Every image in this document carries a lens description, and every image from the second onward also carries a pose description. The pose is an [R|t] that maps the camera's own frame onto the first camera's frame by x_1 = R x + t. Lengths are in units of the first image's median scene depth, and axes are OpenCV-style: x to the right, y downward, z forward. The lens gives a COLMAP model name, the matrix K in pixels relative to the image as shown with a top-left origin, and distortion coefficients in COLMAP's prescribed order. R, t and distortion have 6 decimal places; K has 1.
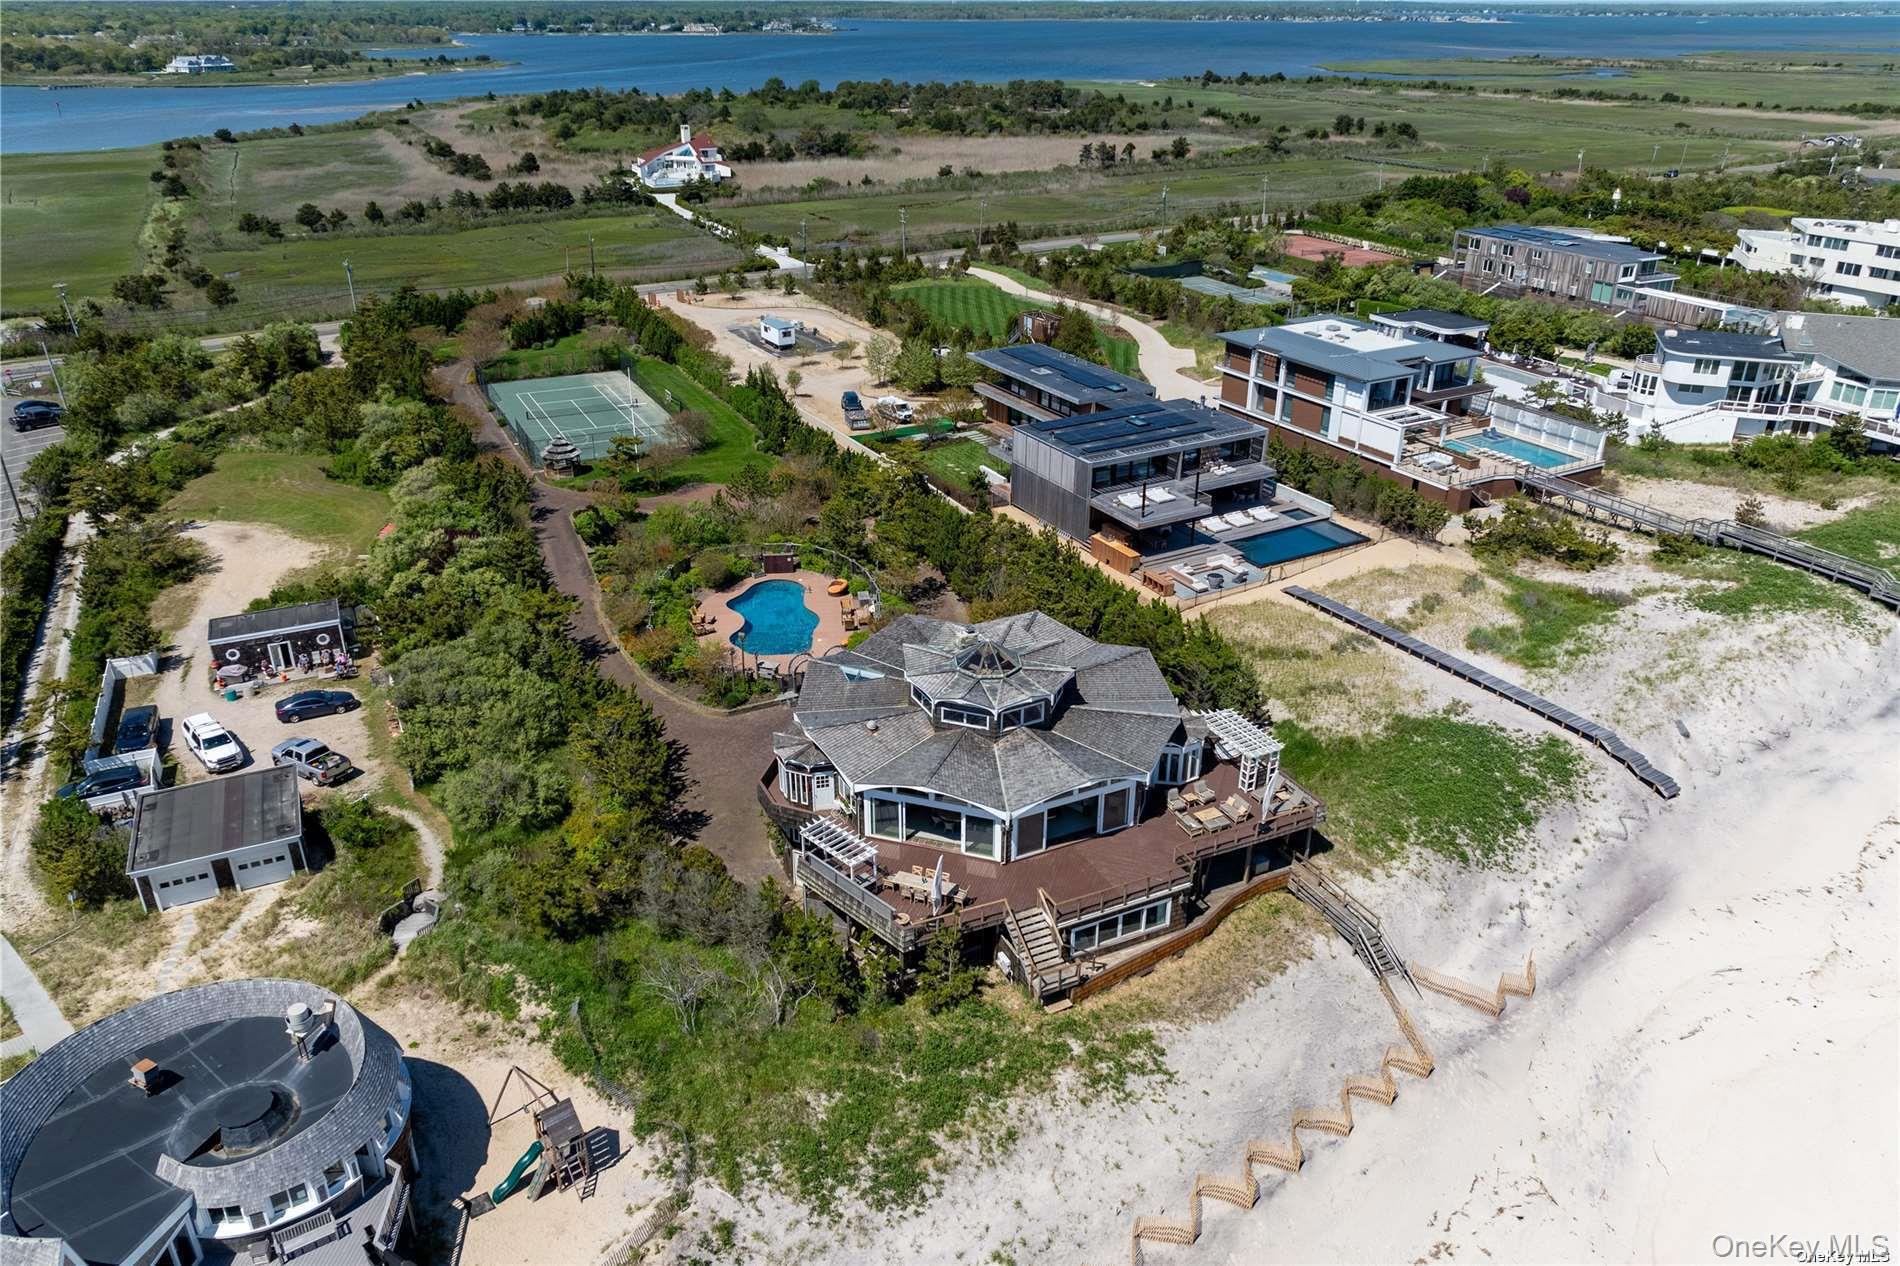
lens RADIAL K [[1303.5, 0, 950.0], [0, 1303.5, 633.0], [0, 0, 1]] dist [-0.000455, 0.001353]
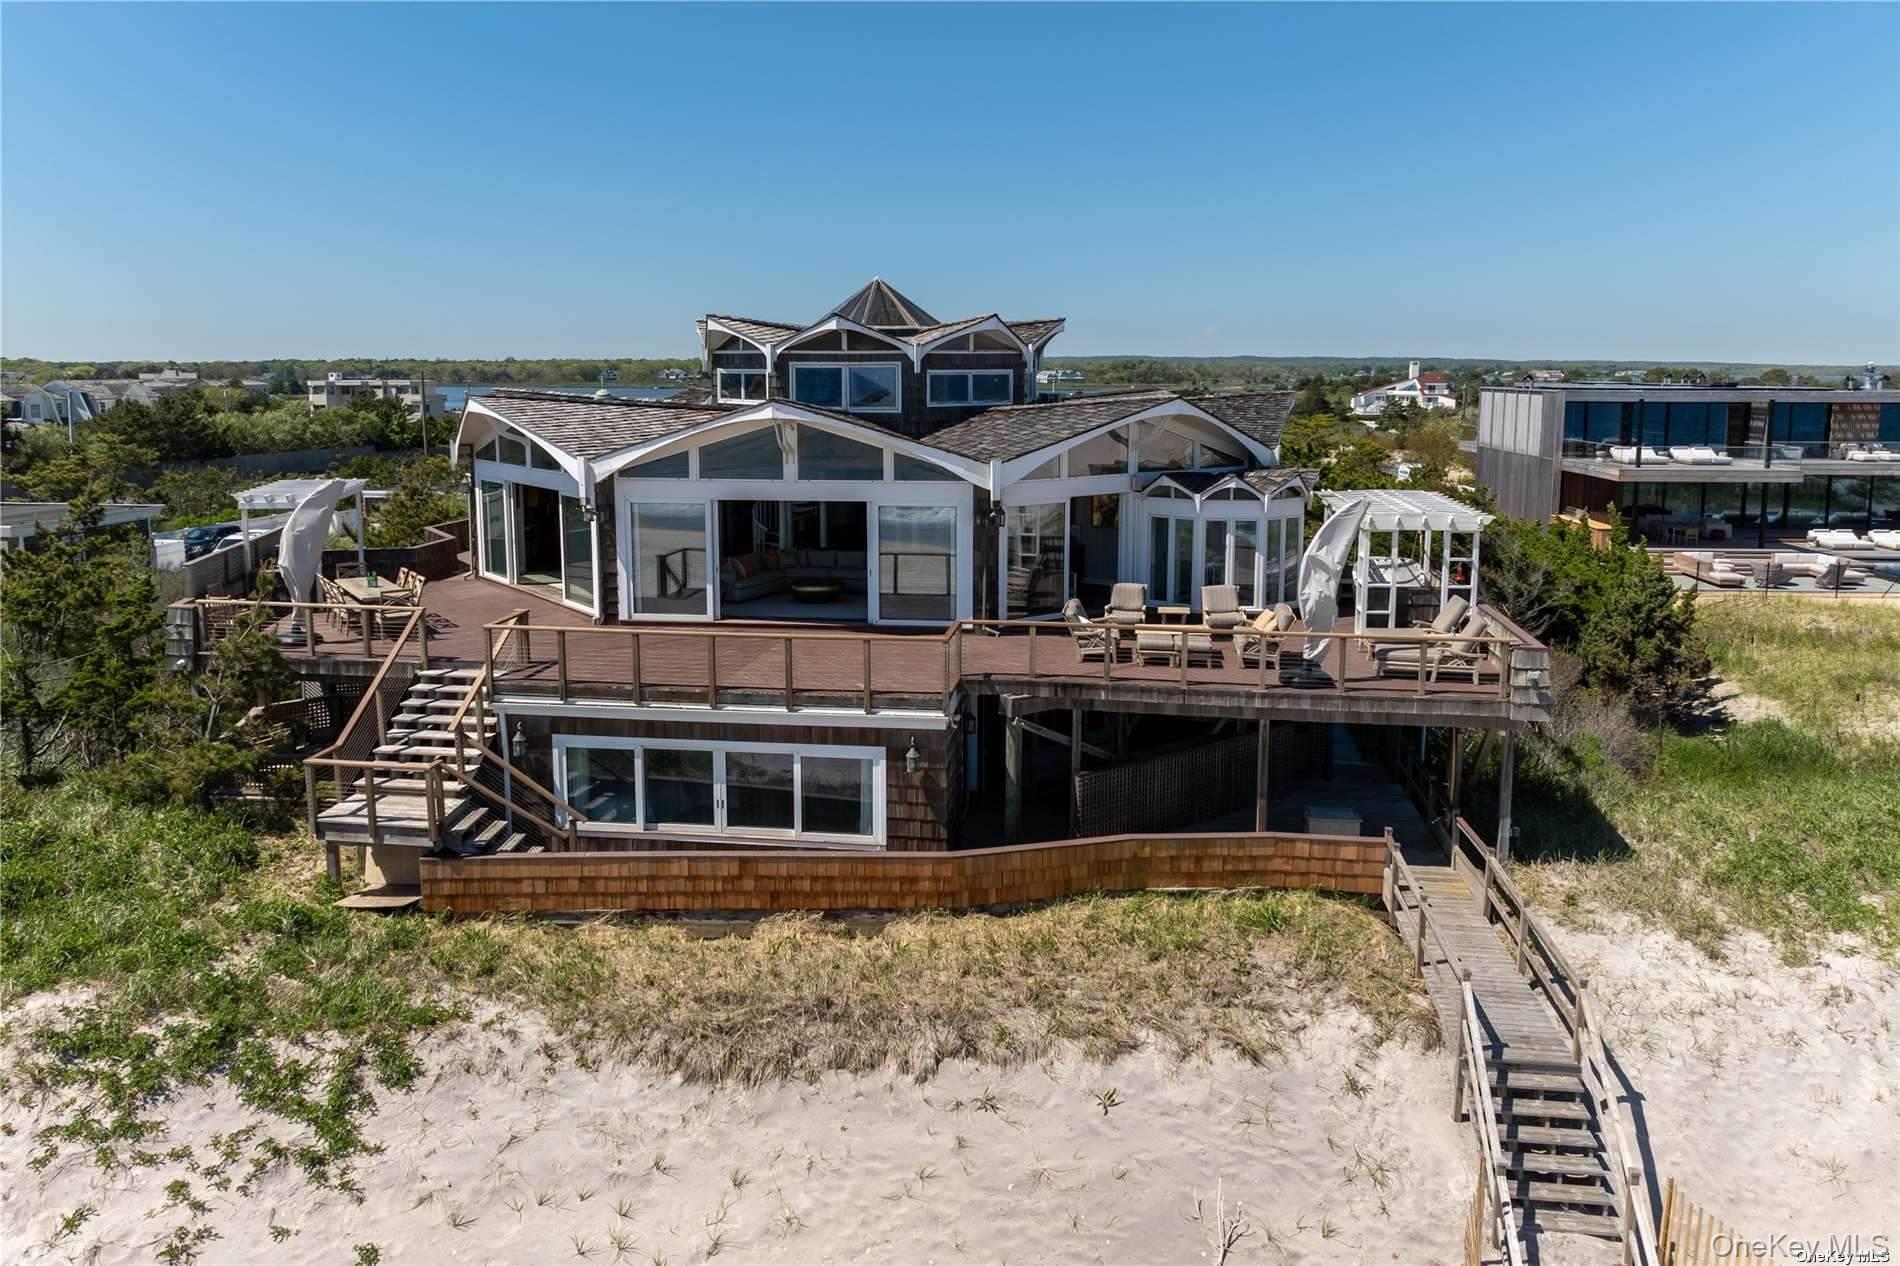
lens RADIAL K [[1303.5, 0, 950.0], [0, 1303.5, 633.0], [0, 0, 1]] dist [-0.000455, 0.001353]
pose [[0.819105, 0.095862, -0.565577, 0.283761], [-0.237639, 0.954064, -0.182456, 0.178322], [0.522106, 0.283854, 0.804259, 0.567260]]
